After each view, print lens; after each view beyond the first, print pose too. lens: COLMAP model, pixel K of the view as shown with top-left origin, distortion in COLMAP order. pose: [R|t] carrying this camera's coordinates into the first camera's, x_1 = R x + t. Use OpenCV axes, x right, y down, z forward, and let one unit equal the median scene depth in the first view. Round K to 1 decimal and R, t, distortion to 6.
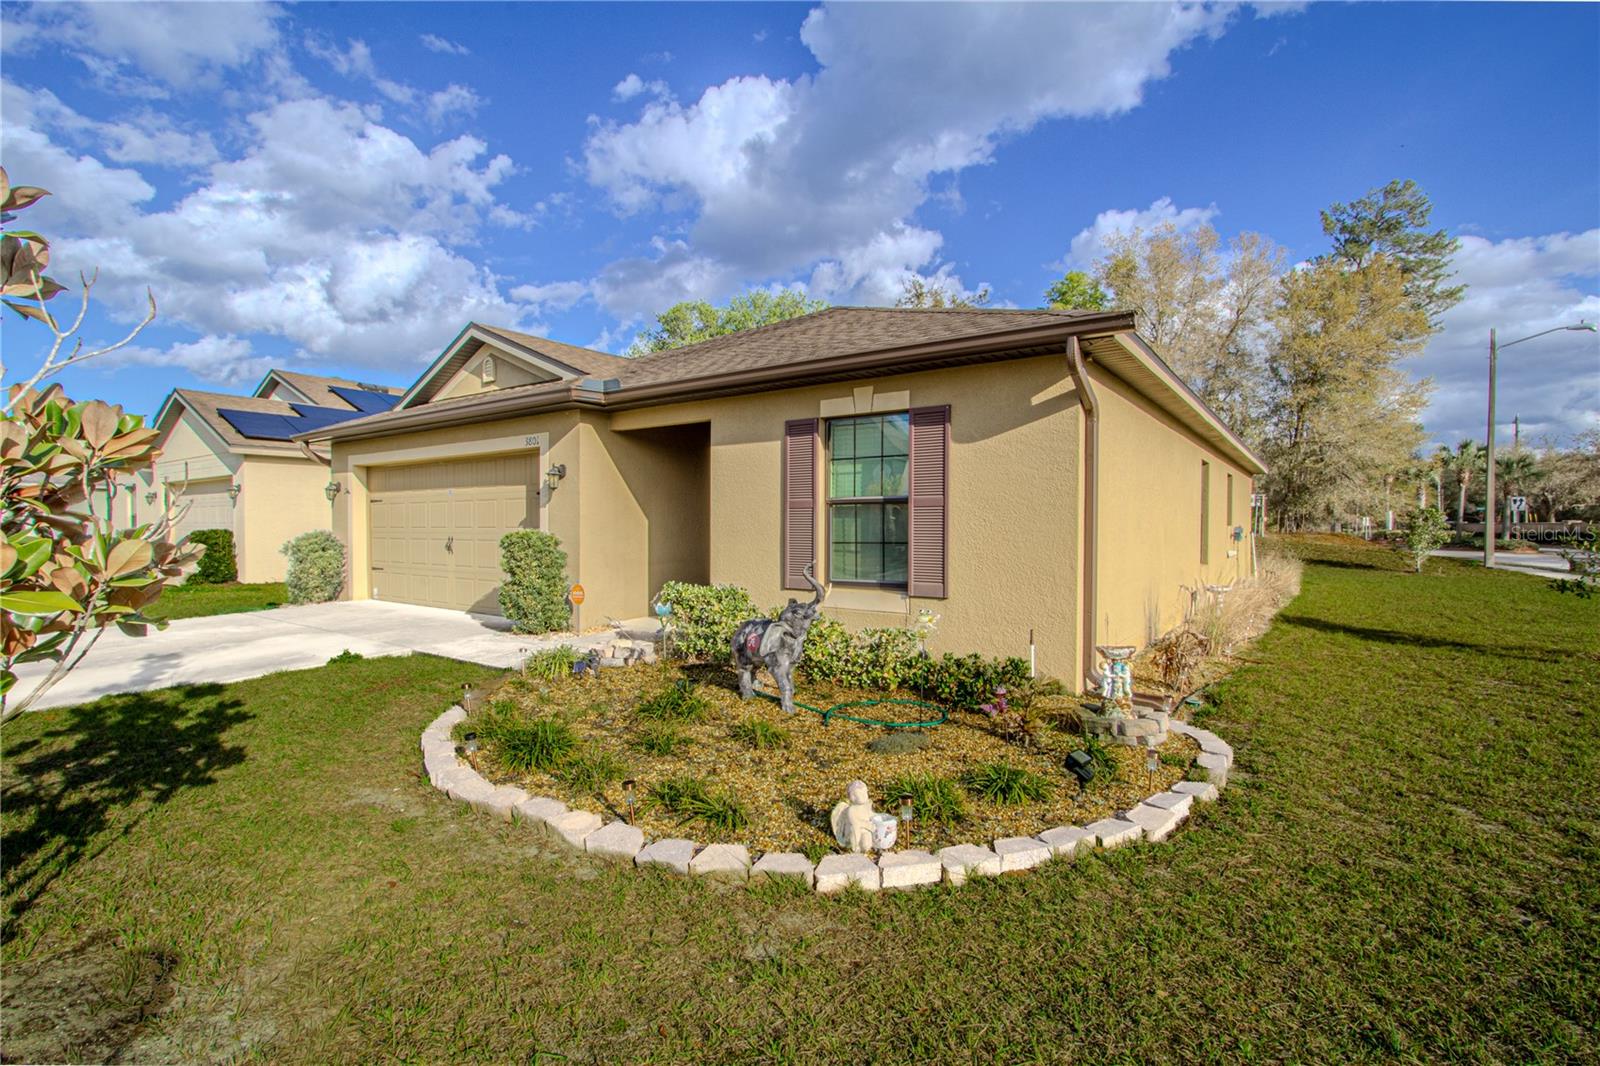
lens RADIAL K [[690.9, 0, 800.0], [0, 690.9, 533.0], [0, 0, 1]] dist [0.000699, 0.000414]
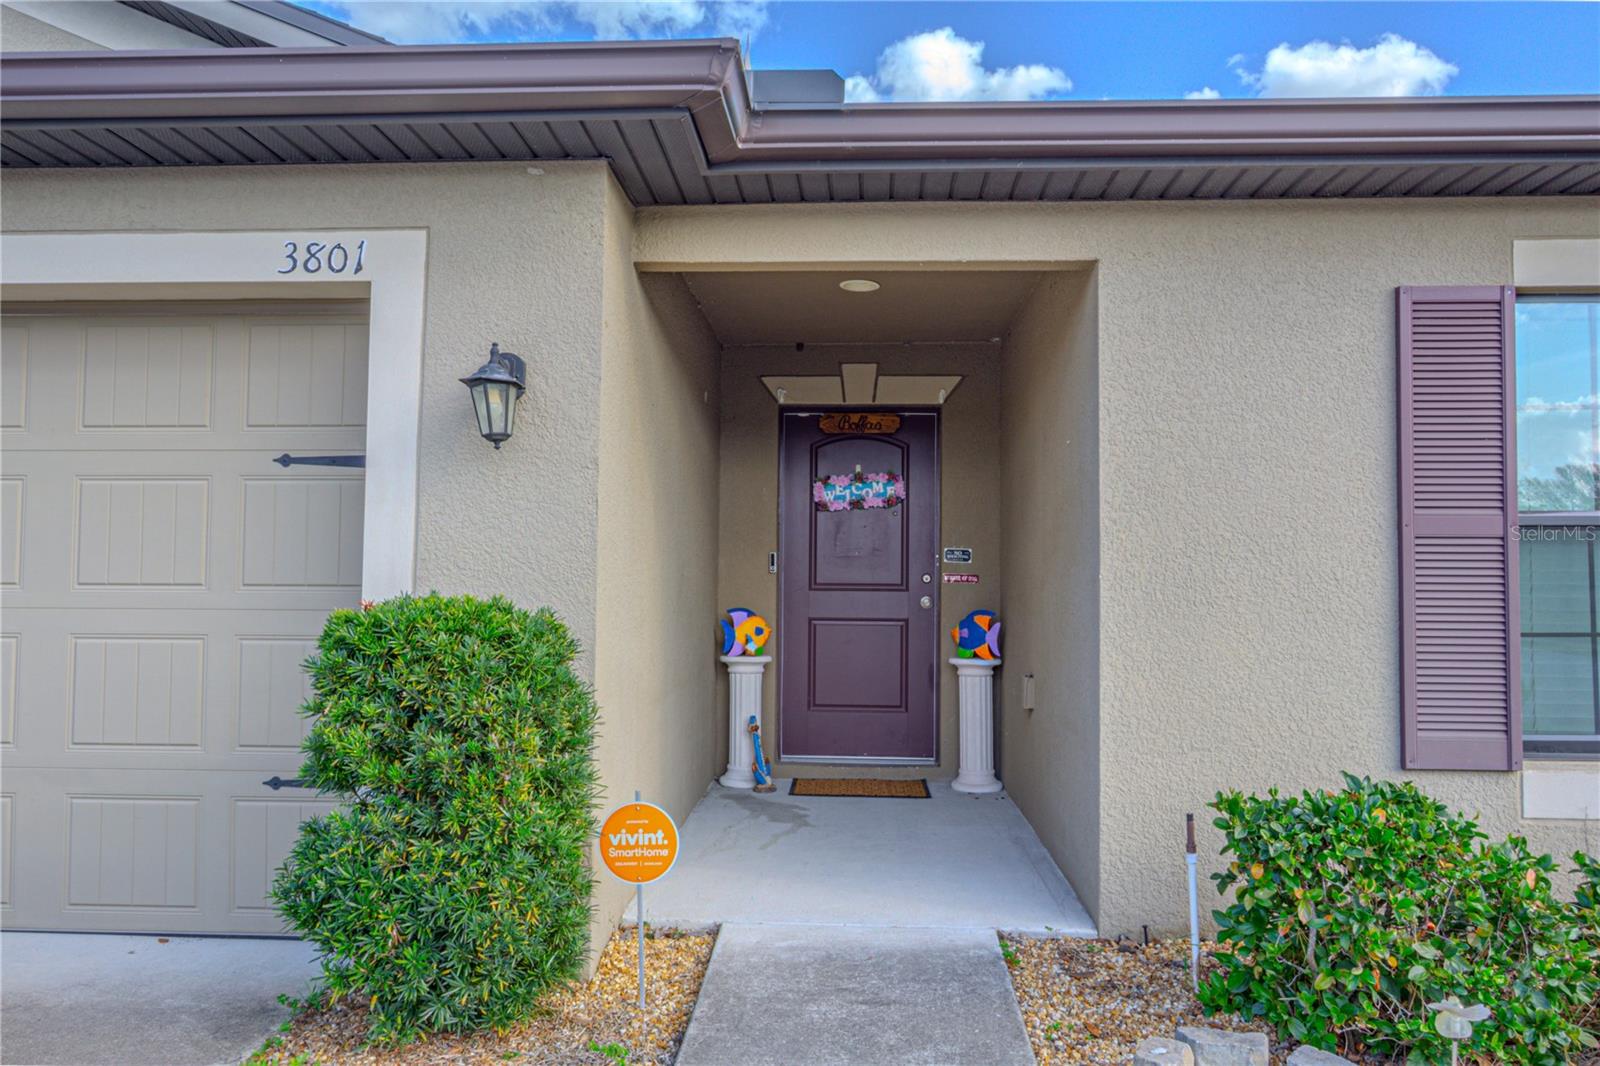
lens RADIAL K [[1099.7, 0, 804.1], [0, 1099.7, 554.5], [0, 0, 1]] dist [-0.002419, -0.000468]
pose [[0.855568, 0.025070, 0.517083, -0.451544], [-0.001769, 0.998962, -0.045507, -0.002057], [-0.517687, 0.038020, 0.854725, 0.557826]]
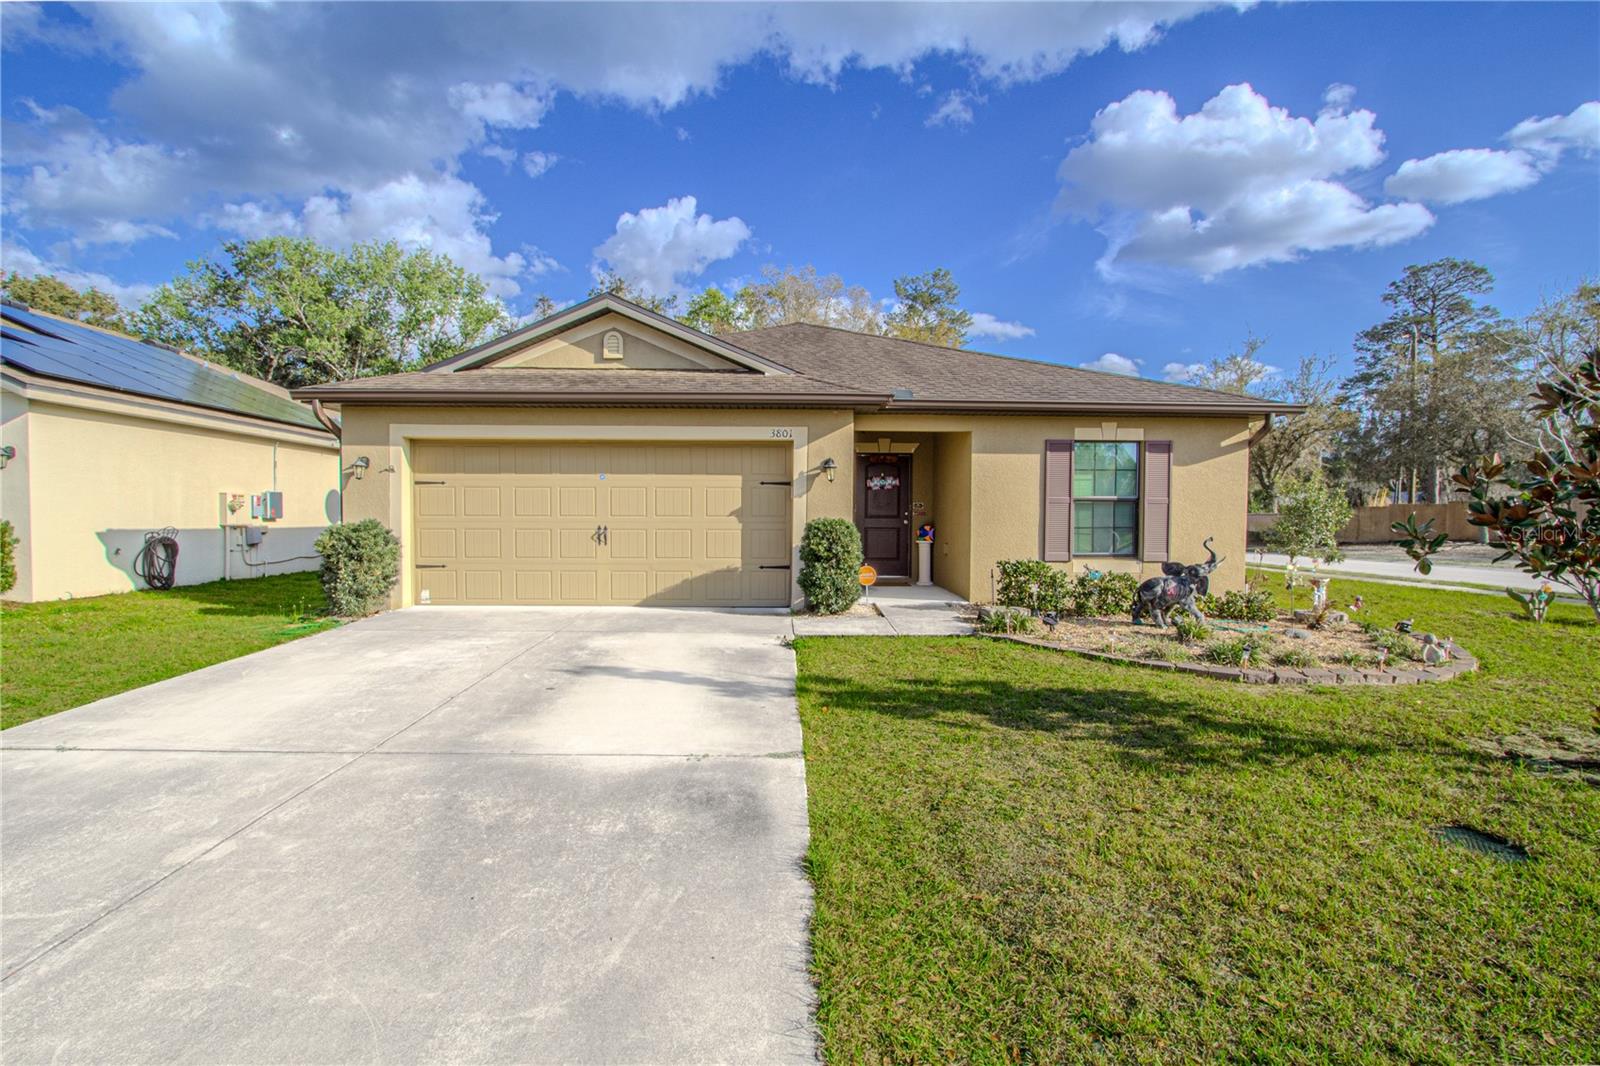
lens RADIAL K [[742.3, 0, 798.5], [0, 742.3, 544.2], [0, 0, 1]] dist [-0.023467, 0.005720]
pose [[0.821134, -0.011732, 0.570615, -1.022939], [0.002299, 0.999849, 0.017249, 0.015265], [-0.570731, -0.012852, 0.821037, 0.059388]]
